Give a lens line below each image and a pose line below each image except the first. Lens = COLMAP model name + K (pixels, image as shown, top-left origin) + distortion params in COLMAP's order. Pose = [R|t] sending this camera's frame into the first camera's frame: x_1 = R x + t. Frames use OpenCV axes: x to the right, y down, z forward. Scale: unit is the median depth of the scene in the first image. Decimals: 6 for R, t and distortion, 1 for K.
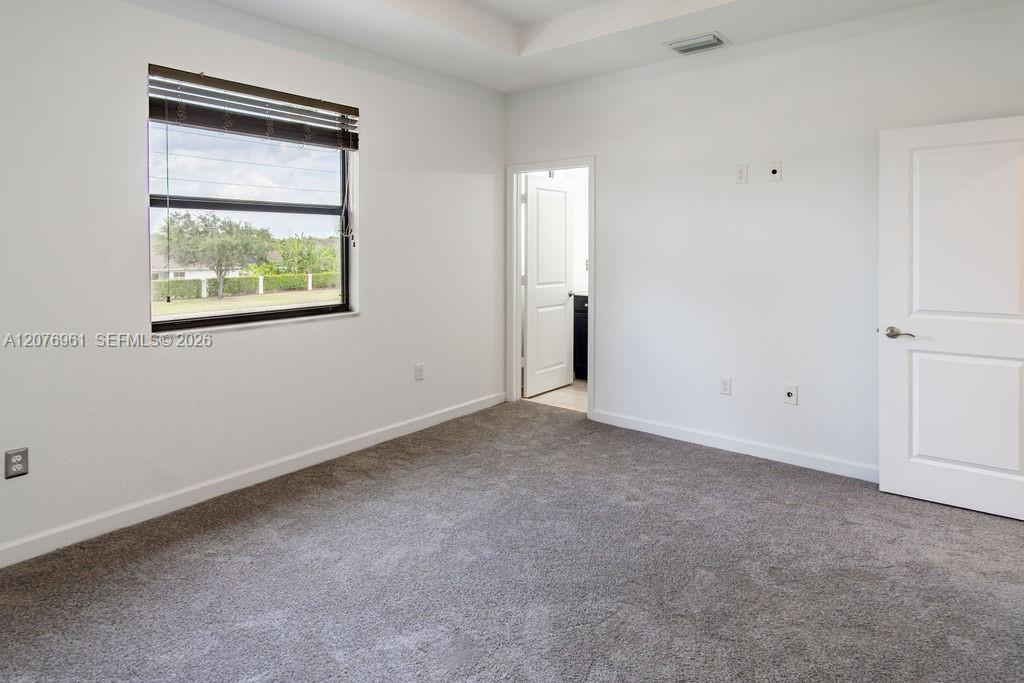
lens RADIAL K [[543.6, 0, 512.6], [0, 543.6, 379.5], [0, 0, 1]] dist [0.001881, 0.000317]
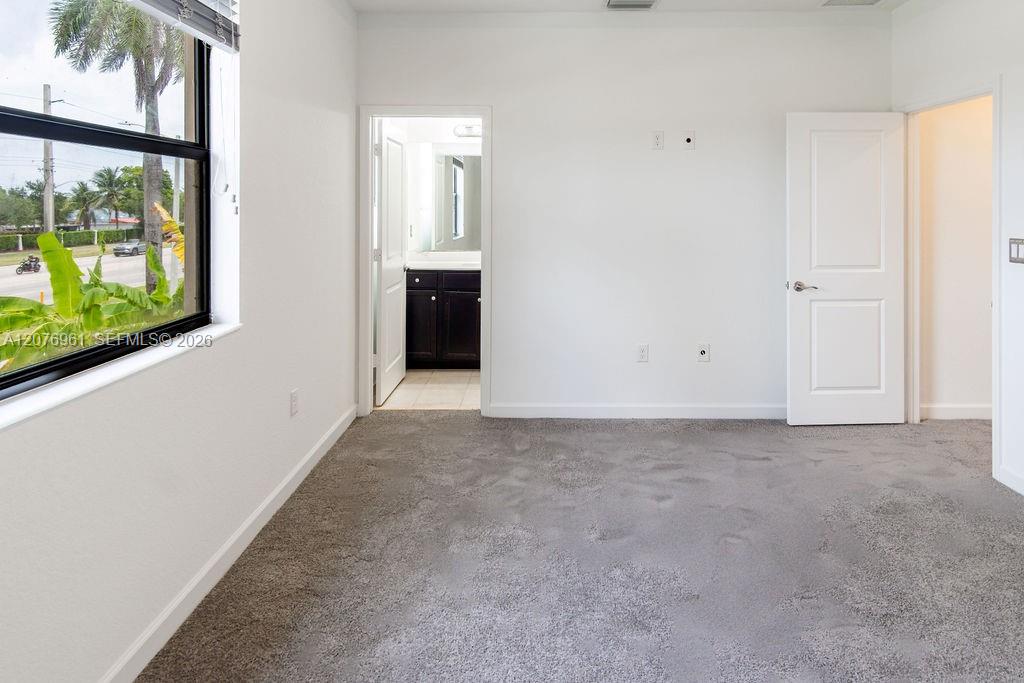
lens RADIAL K [[564.3, 0, 518.0], [0, 564.3, 307.1], [0, 0, 1]] dist [0.004095, 0.000525]
pose [[0.791286, -0.103699, 0.602589, -0.404186], [0.143277, 0.989521, -0.017859, -0.087628], [-0.594423, 0.100469, 0.797852, 0.334984]]
